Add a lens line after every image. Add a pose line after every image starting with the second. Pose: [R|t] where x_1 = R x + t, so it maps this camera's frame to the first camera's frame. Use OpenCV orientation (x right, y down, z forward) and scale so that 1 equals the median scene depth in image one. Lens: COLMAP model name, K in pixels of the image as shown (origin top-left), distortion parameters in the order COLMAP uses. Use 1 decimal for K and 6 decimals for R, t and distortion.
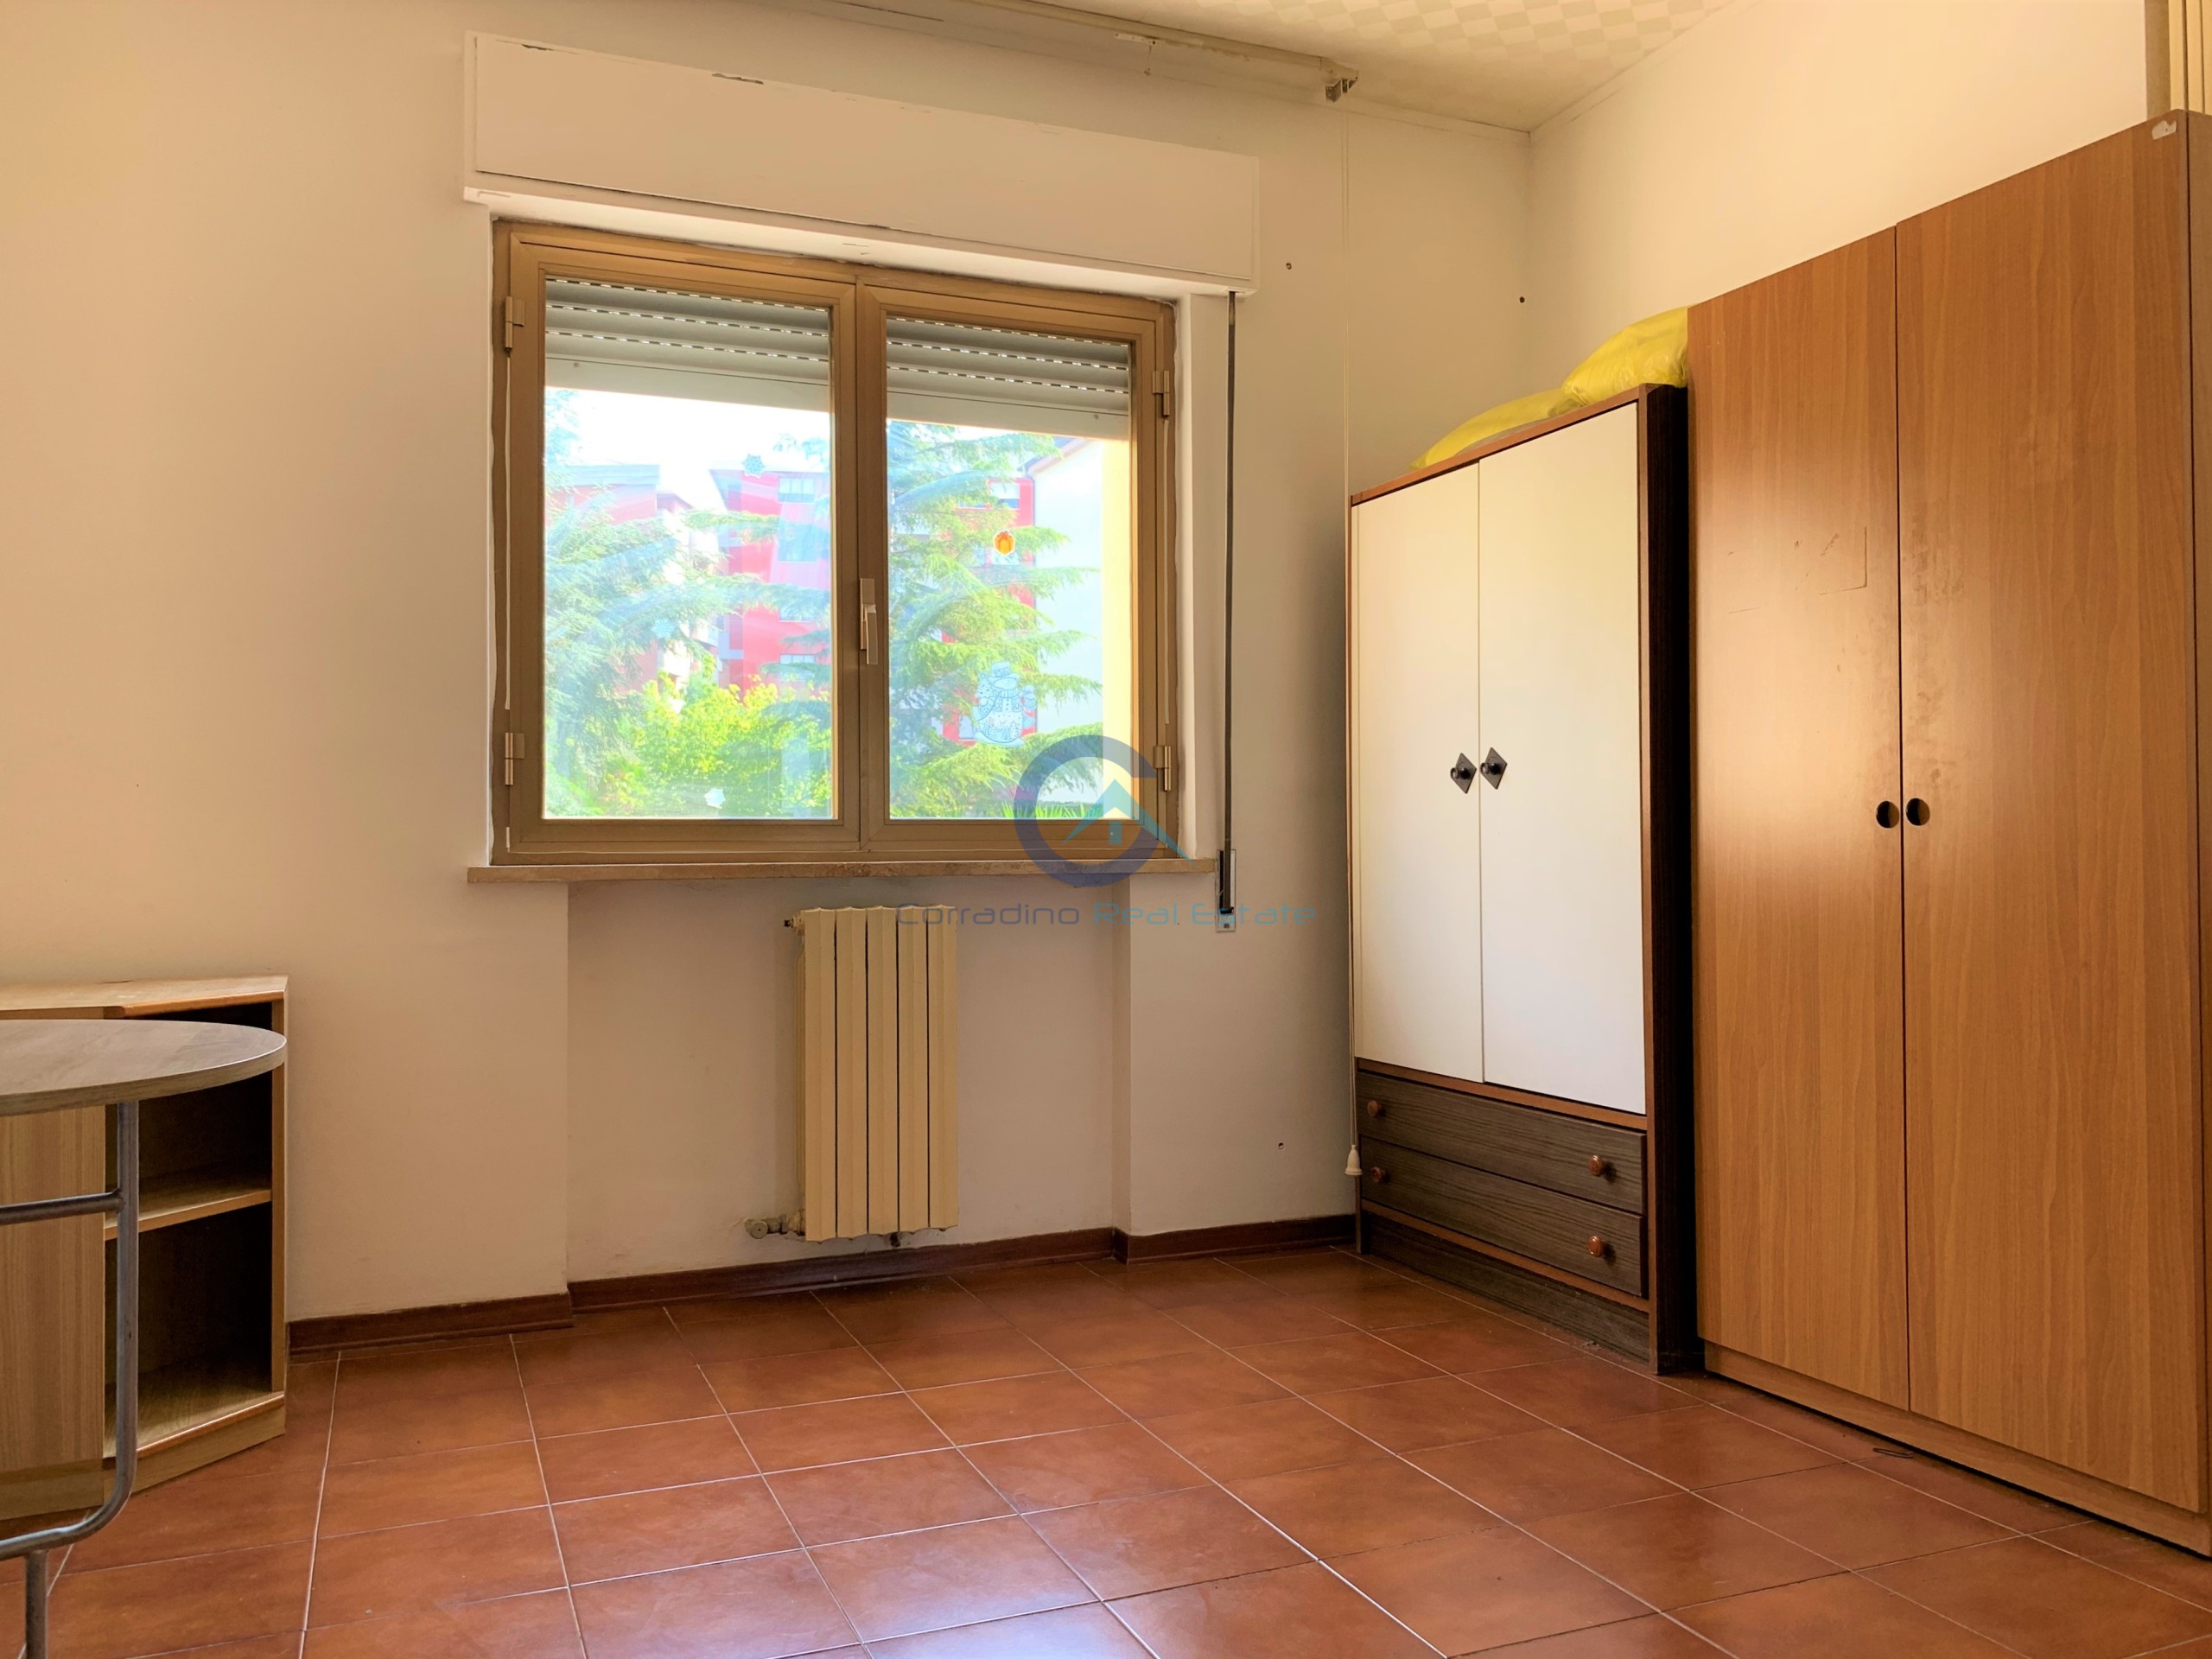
lens RADIAL K [[1680.4, 0, 1106.0], [0, 1680.4, 829.5], [0, 0, 1]] dist [0.025069, -0.026711]
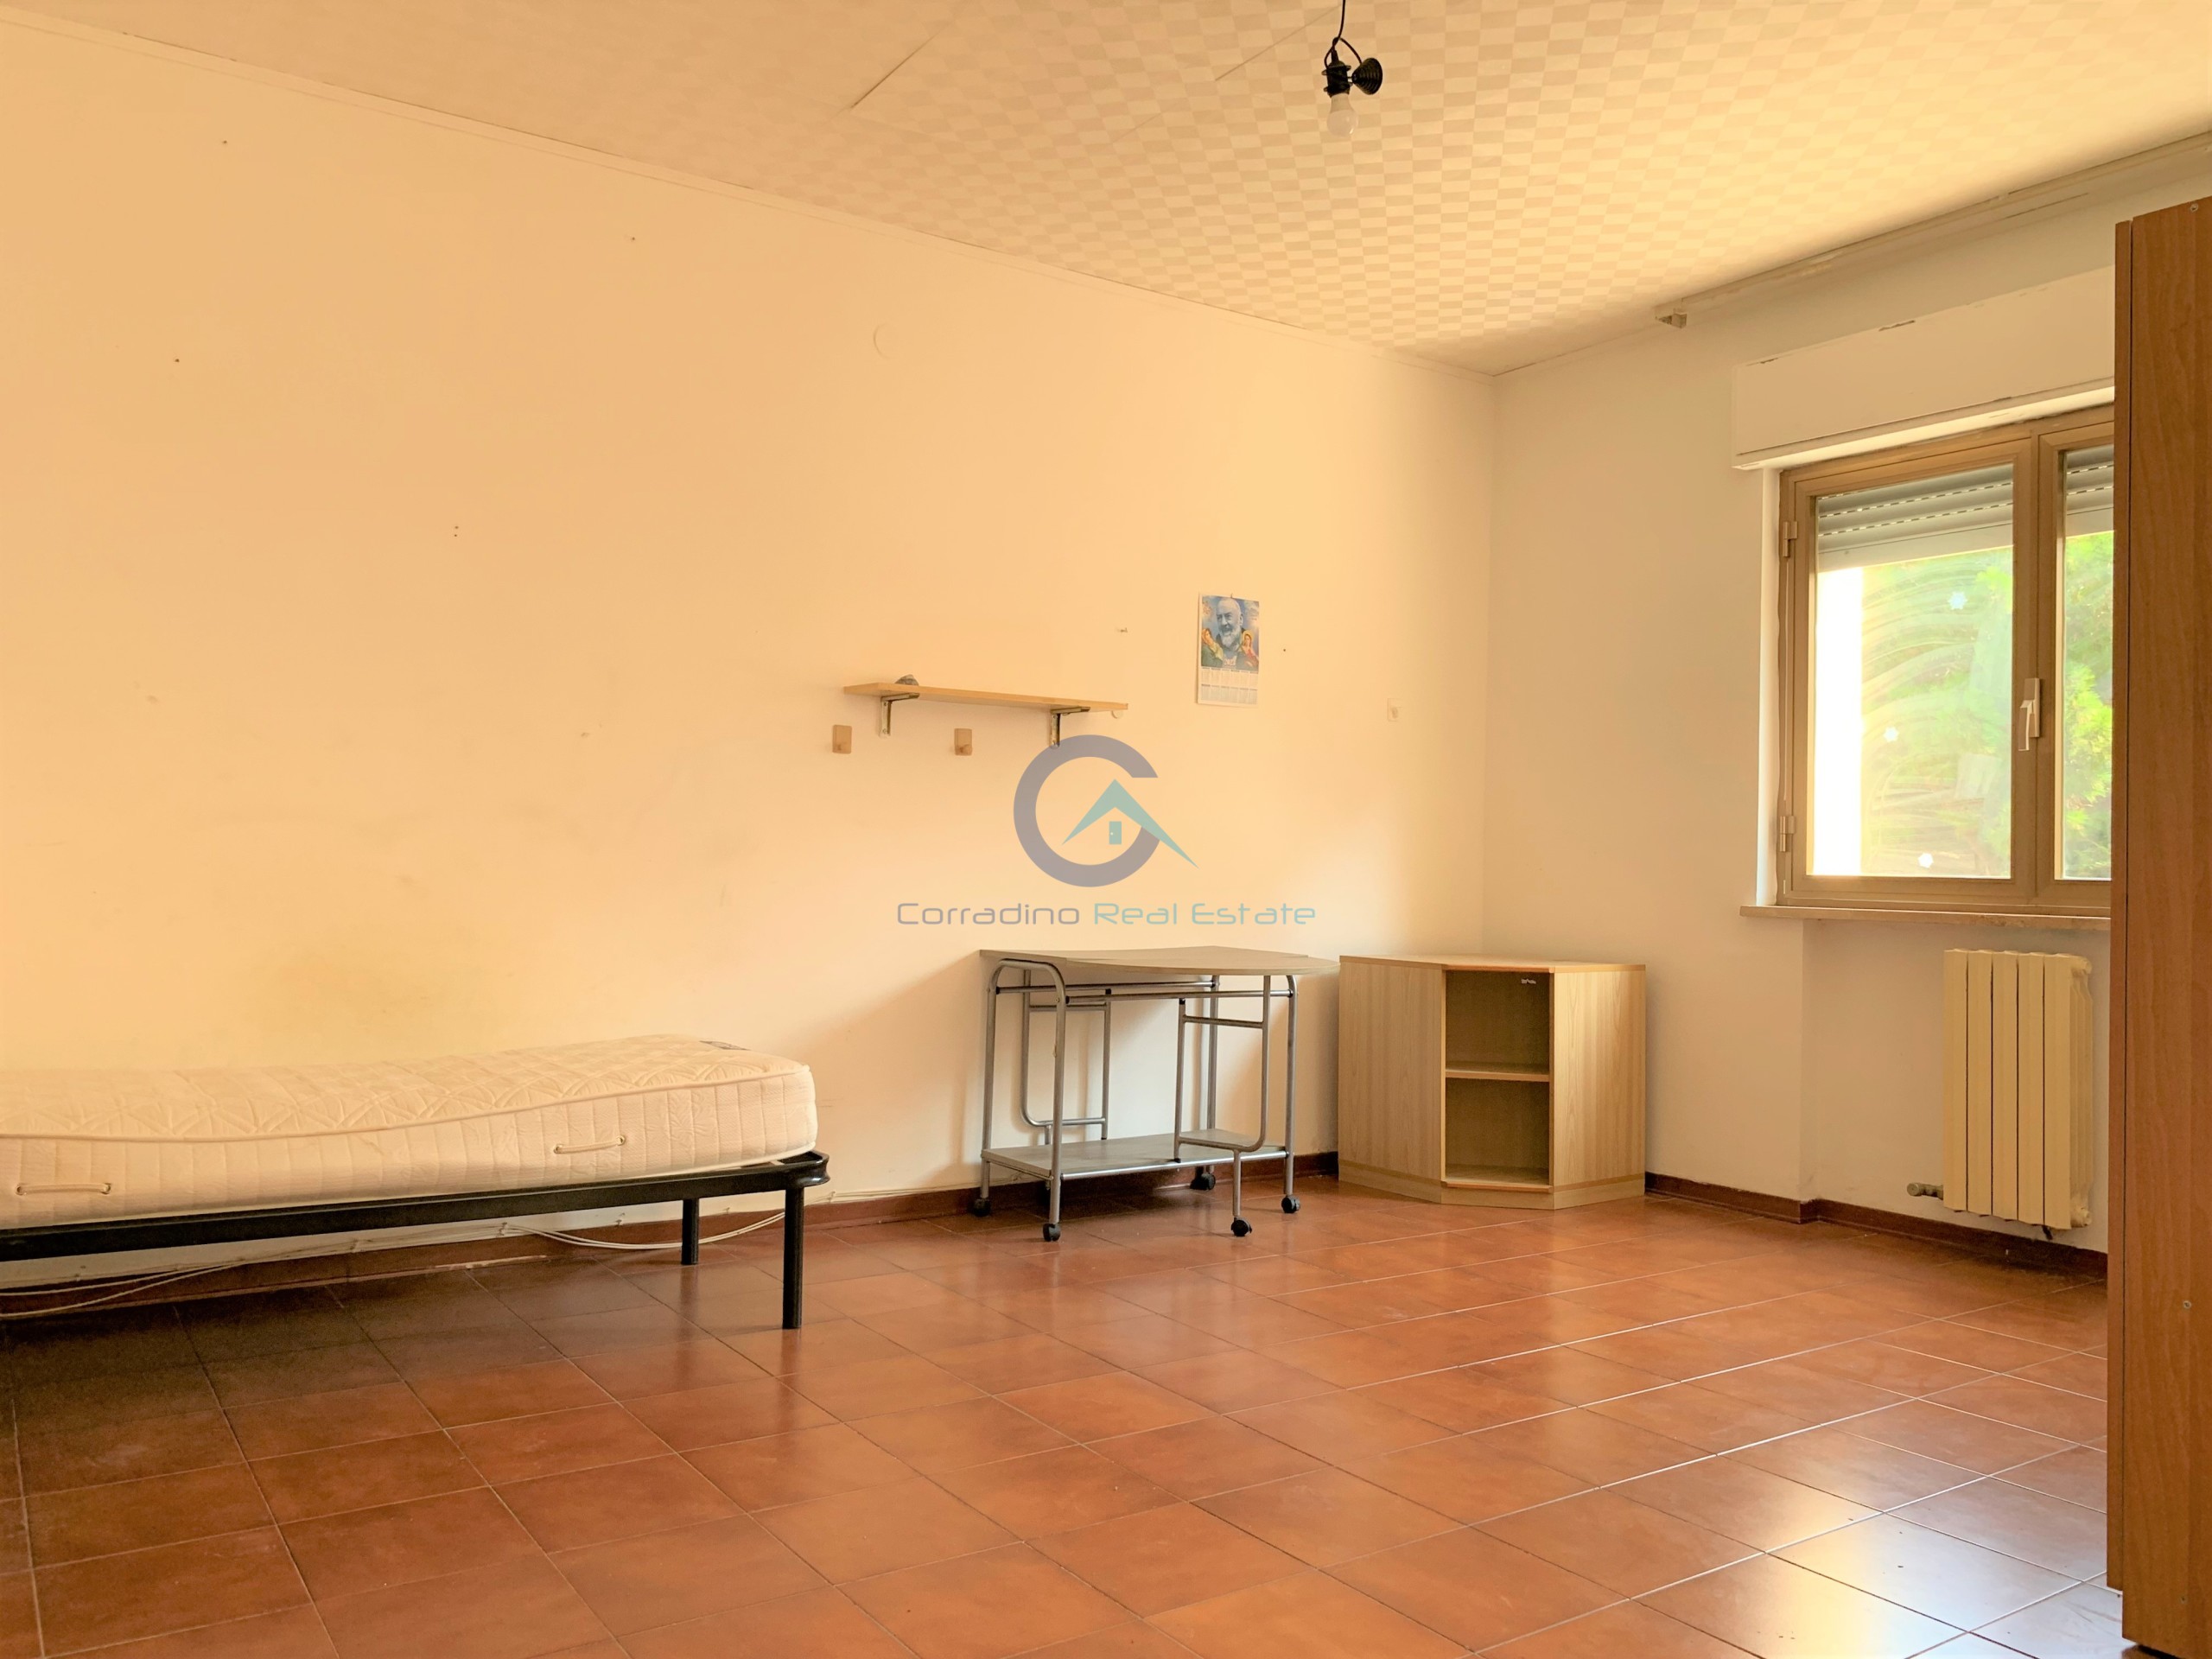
lens RADIAL K [[1722.9, 0, 1102.3], [0, 1722.9, 820.3], [0, 0, 1]] dist [0.006387, -0.054005]
pose [[0.217171, -0.008788, -0.976094, 0.970545], [0.012373, 0.999904, -0.006249, -0.051453], [0.976055, -0.010720, 0.217259, 0.084068]]
